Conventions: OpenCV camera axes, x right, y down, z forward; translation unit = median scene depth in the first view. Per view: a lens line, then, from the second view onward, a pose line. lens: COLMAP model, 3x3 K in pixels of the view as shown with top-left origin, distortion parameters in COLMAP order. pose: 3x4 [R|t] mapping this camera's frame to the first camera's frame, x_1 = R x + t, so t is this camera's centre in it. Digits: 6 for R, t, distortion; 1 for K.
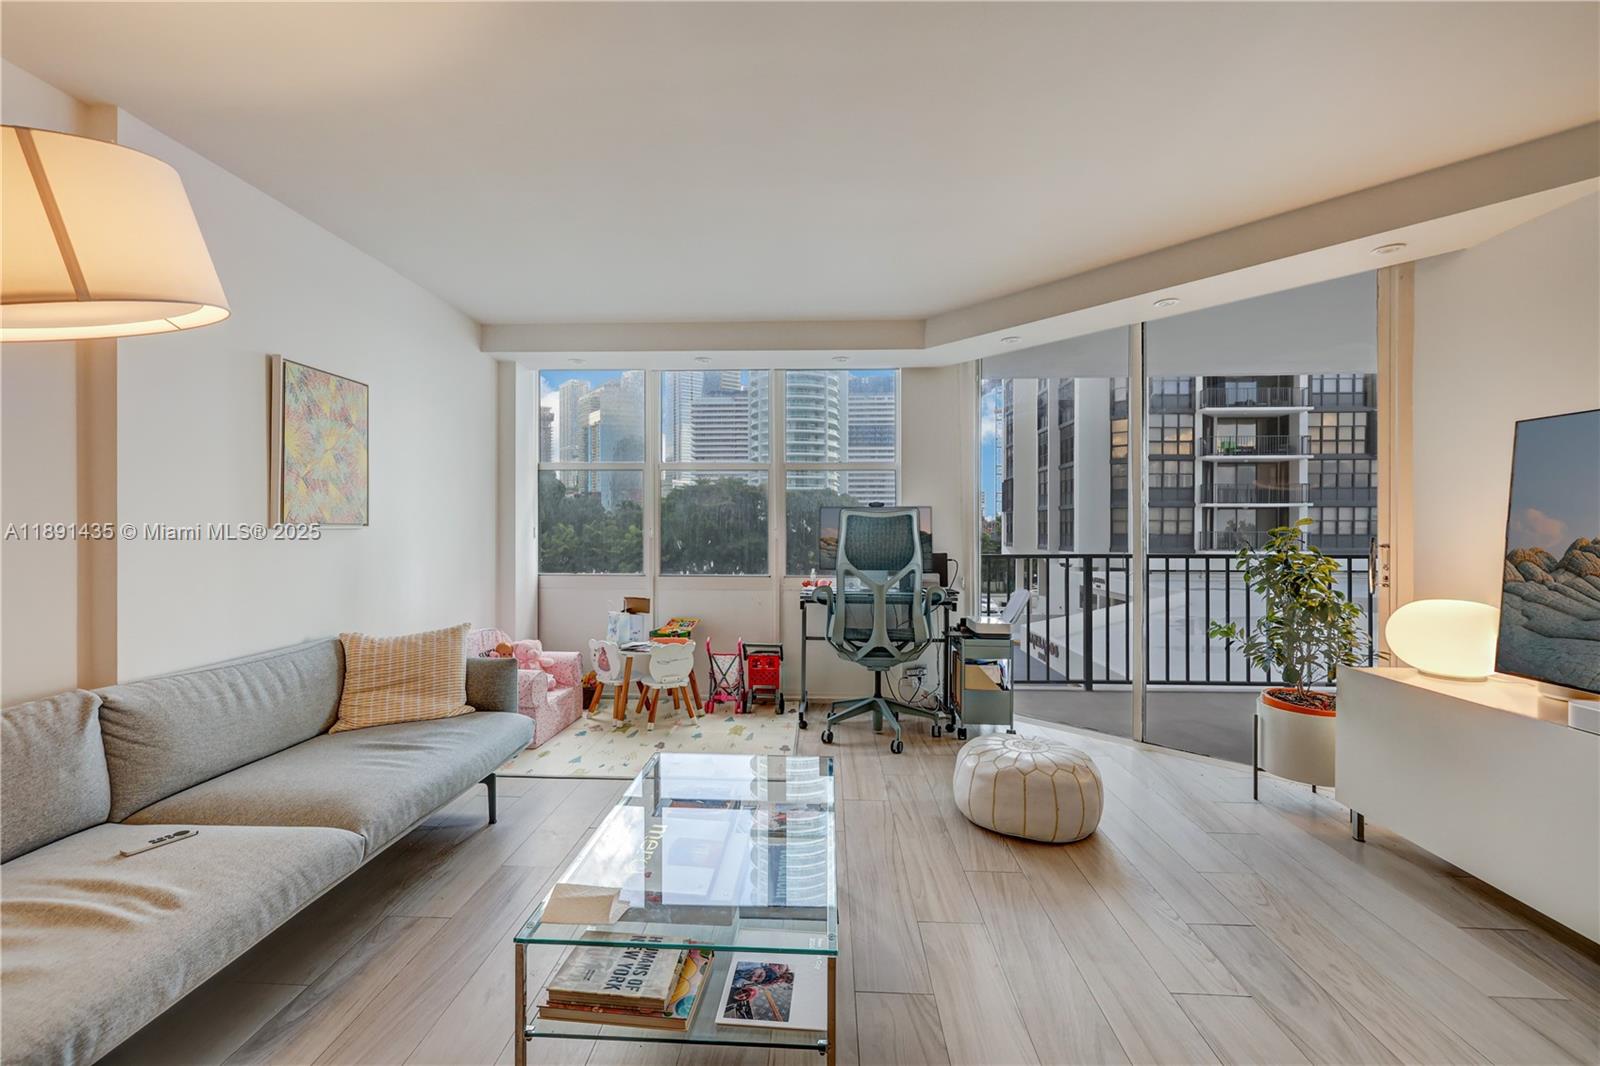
lens RADIAL K [[679.7, 0, 786.3], [0, 679.7, 528.7], [0, 0, 1]] dist [-0.001944, 0.000201]
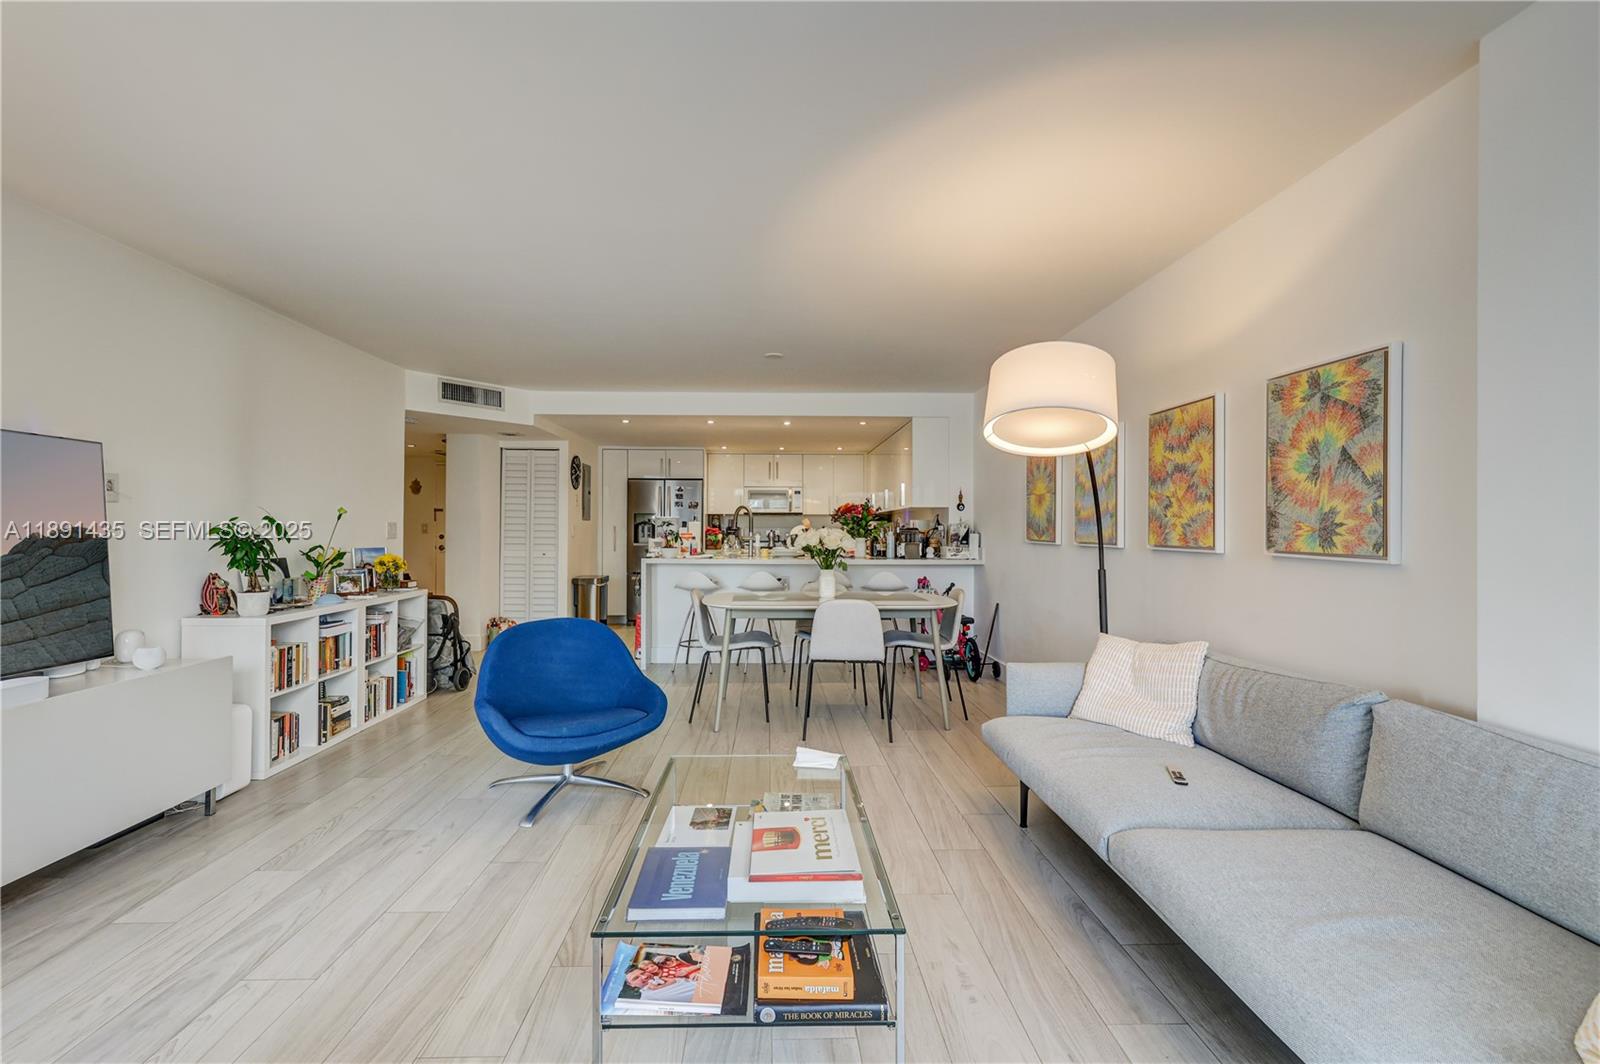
lens RADIAL K [[679.7, 0, 786.3], [0, 679.7, 527.7], [0, 0, 1]] dist [-0.001944, 0.000201]
pose [[-0.996657, -0.002377, -0.081664, -0.026970], [-0.002286, 0.999997, -0.001215, -0.003659], [0.081667, -0.001025, -0.996659, 0.882032]]
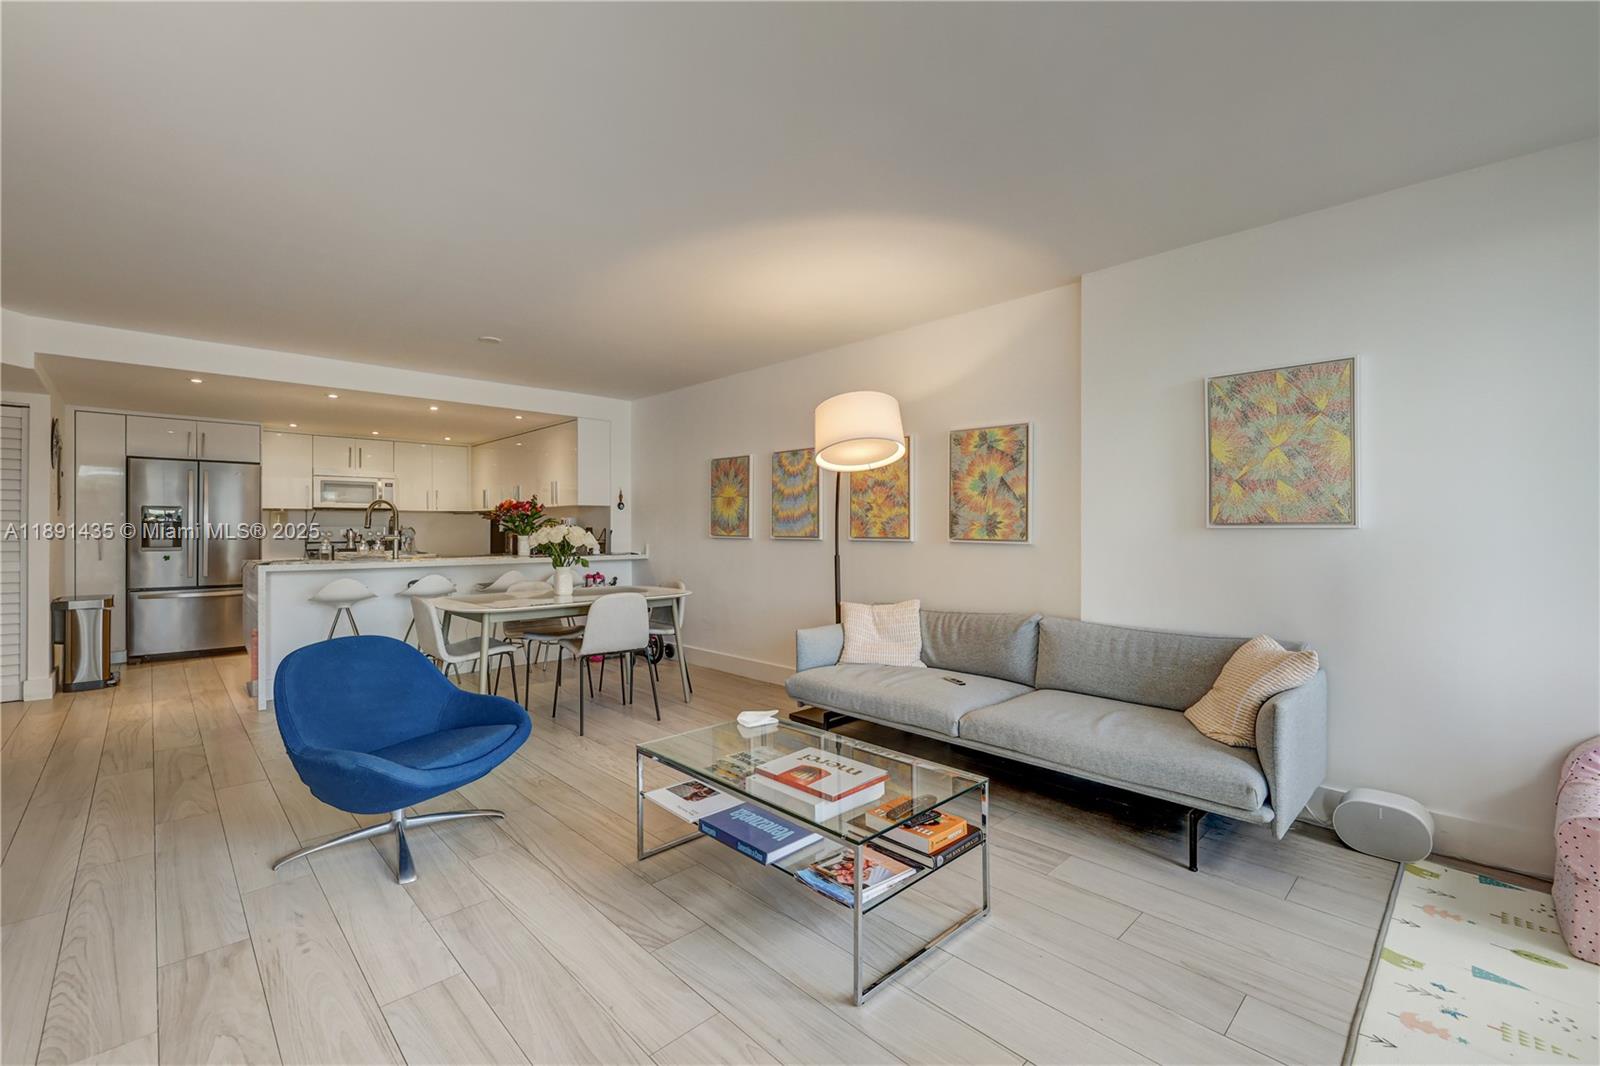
lens RADIAL K [[676.7, 0, 788.0], [0, 676.7, 528.1], [0, 0, 1]] dist [-0.000415, -0.000204]
pose [[-0.684935, 0.001323, -0.728603, 0.360077], [0.000751, 0.999999, 0.001110, -0.001154], [0.728604, 0.000213, -0.684935, 0.802408]]
